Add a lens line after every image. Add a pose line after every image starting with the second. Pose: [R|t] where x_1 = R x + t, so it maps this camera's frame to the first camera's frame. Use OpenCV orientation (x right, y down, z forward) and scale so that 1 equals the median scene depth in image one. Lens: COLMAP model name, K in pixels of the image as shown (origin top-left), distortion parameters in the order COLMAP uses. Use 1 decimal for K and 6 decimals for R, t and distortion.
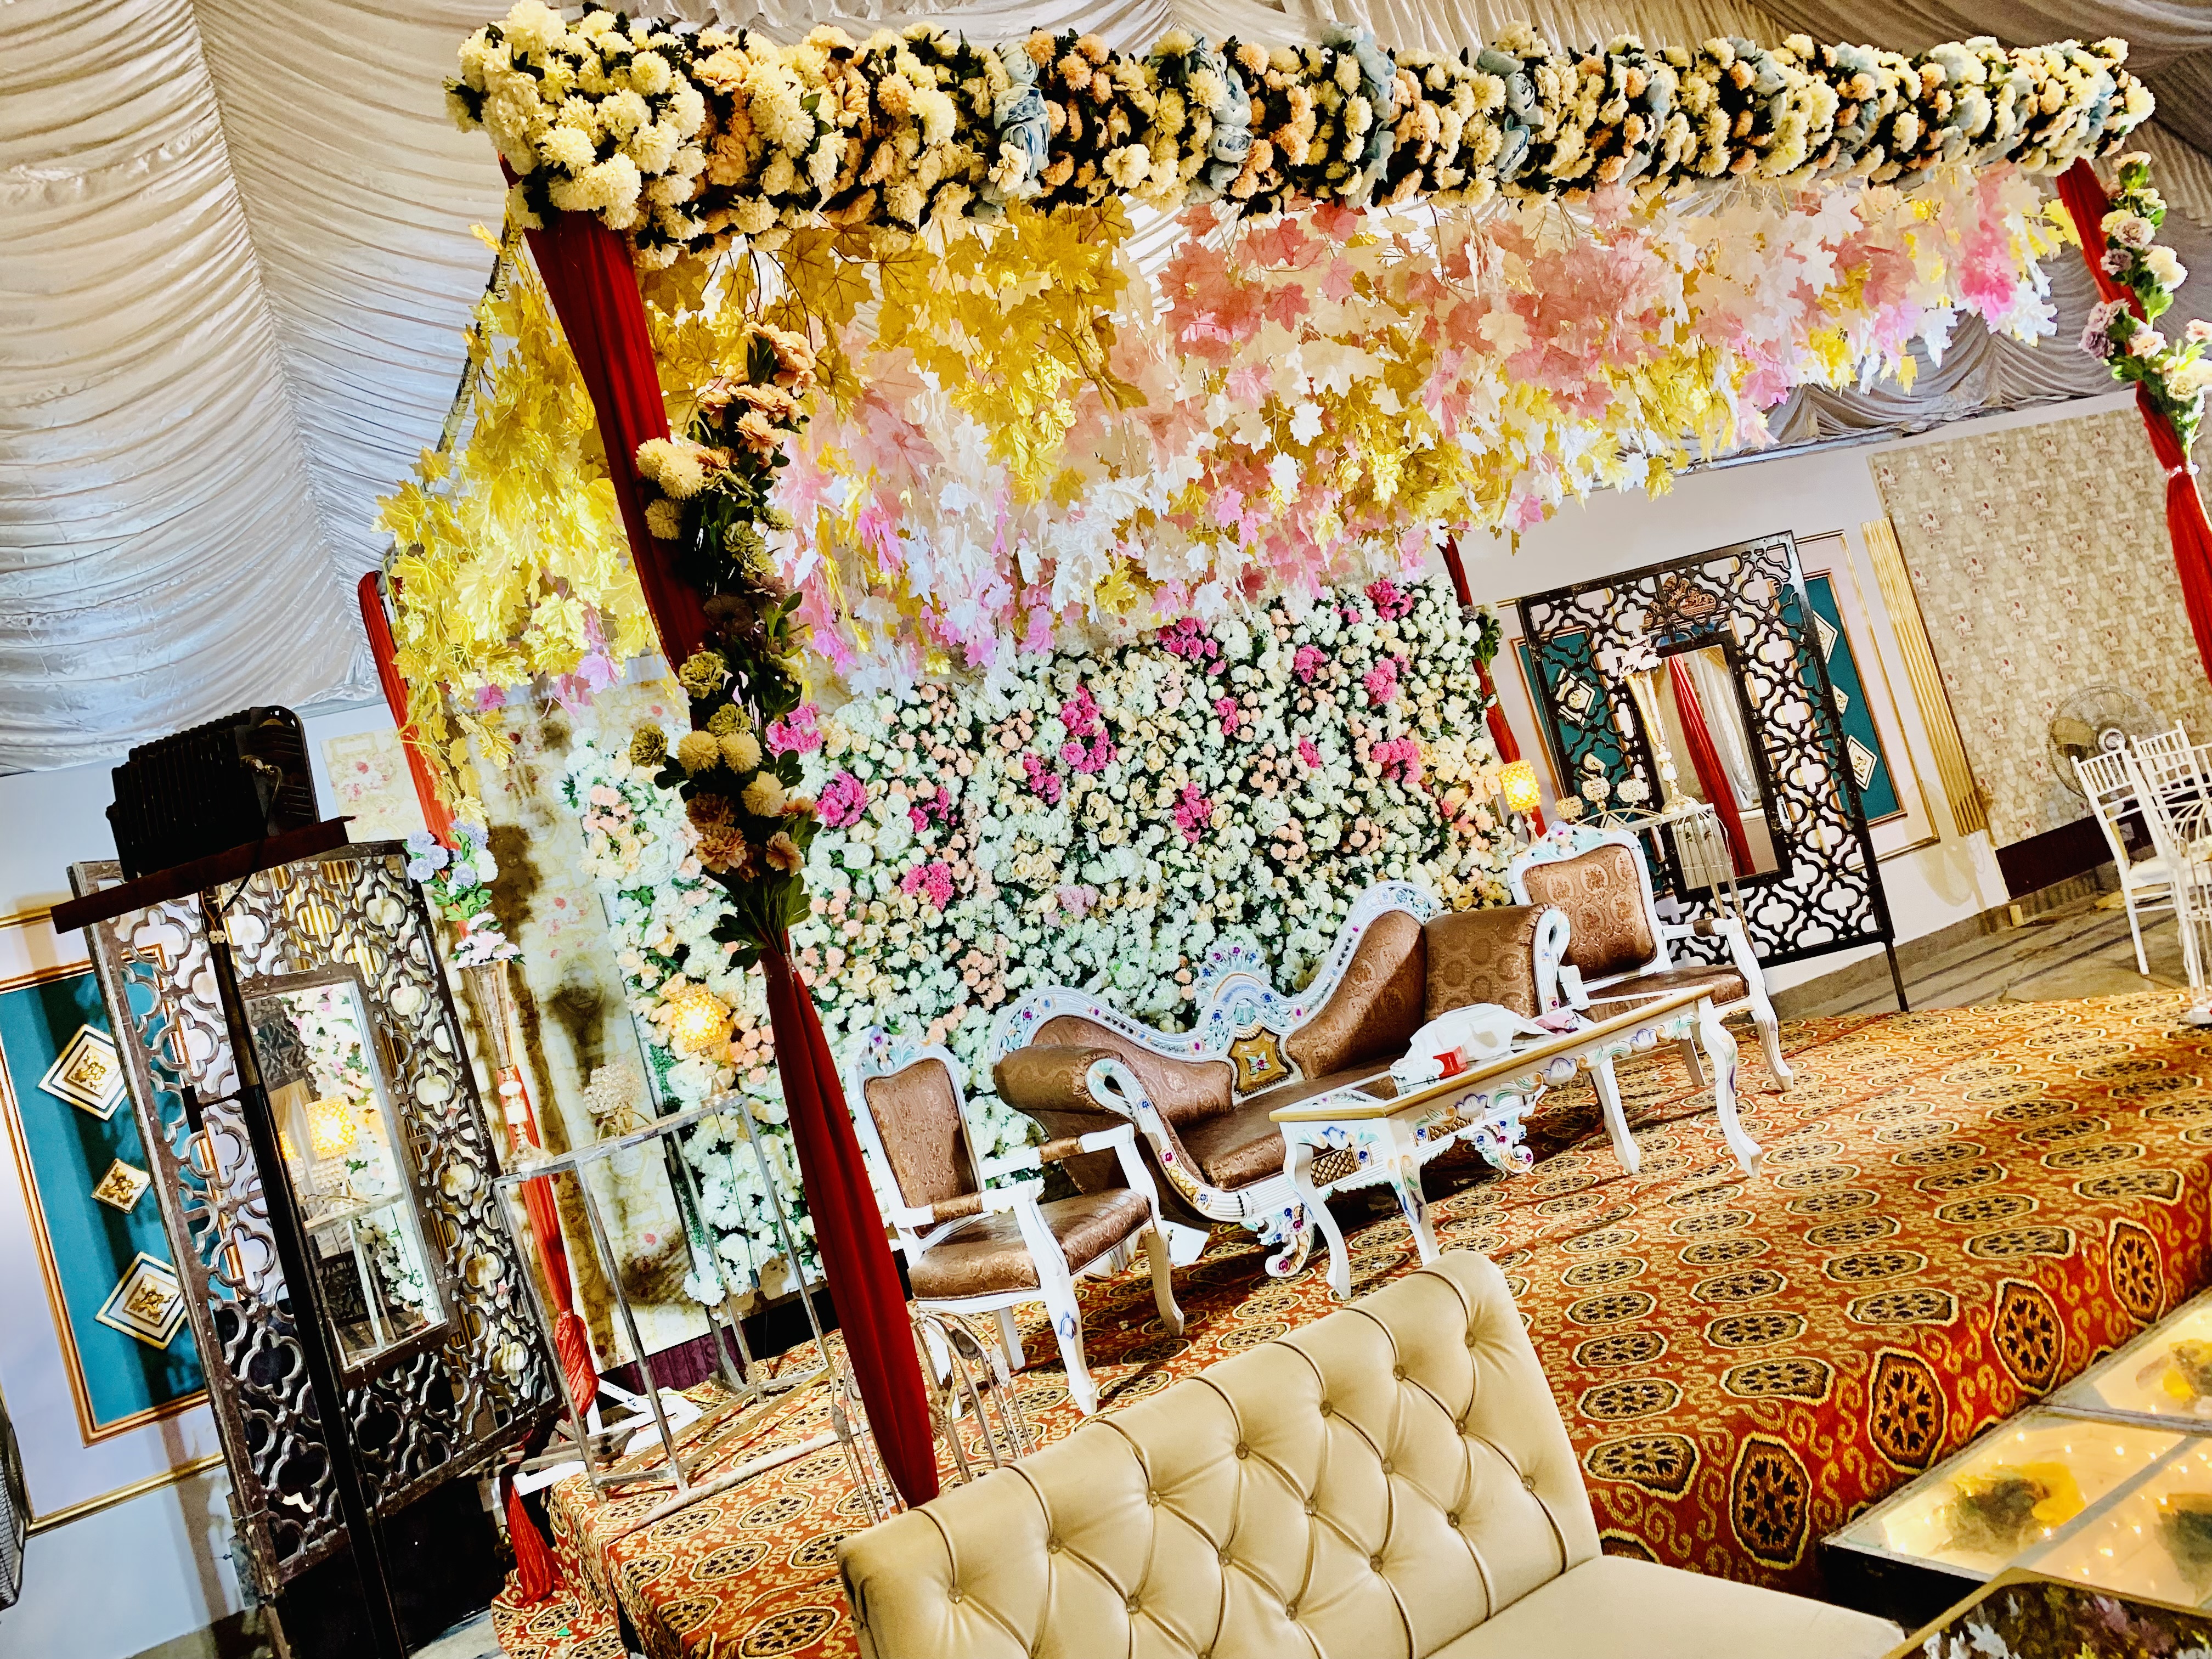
lens RADIAL K [[1710.3, 0, 1099.6], [0, 1710.3, 819.1], [0, 0, 1]] dist [0.024427, -0.009413]
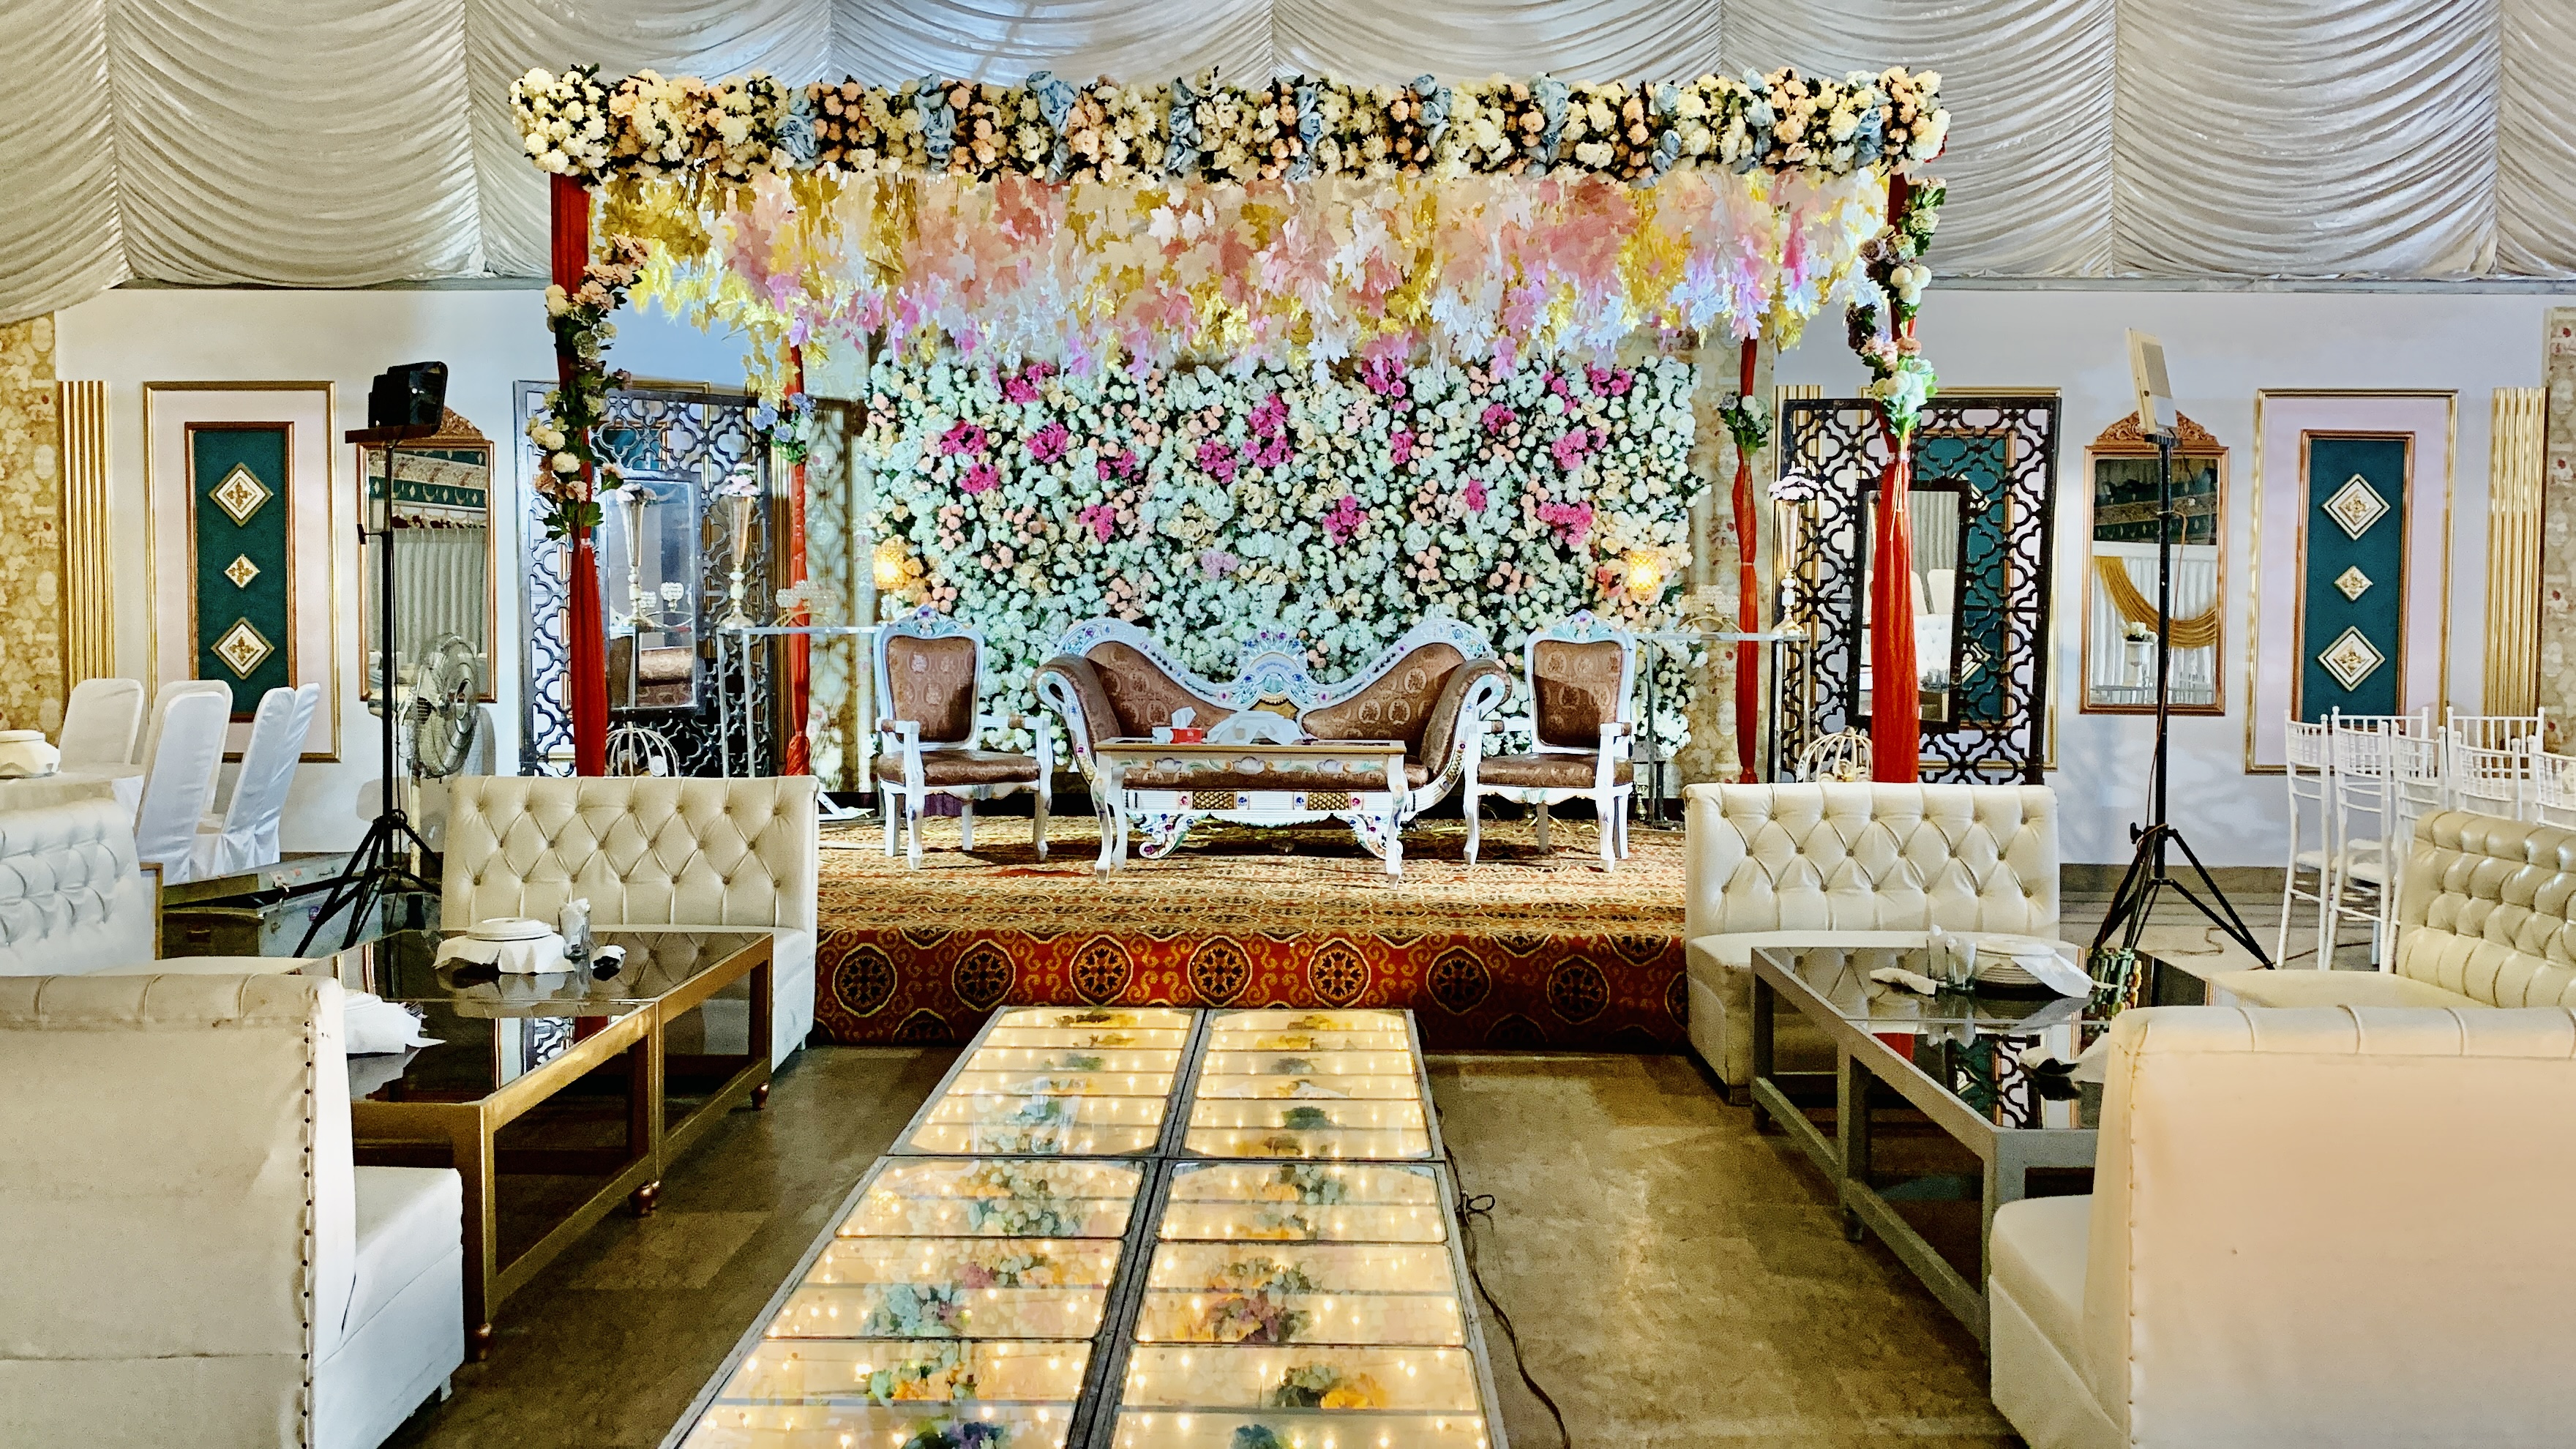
lens RADIAL K [[2243.3, 0, 1291.5], [0, 2243.3, 731.1], [0, 0, 1]] dist [0.018906, -0.010855]
pose [[0.846336, 0.302350, -0.438521, 0.777112], [-0.220460, 0.948292, 0.228343, -0.220088], [0.484885, -0.096579, 0.869229, -0.418259]]
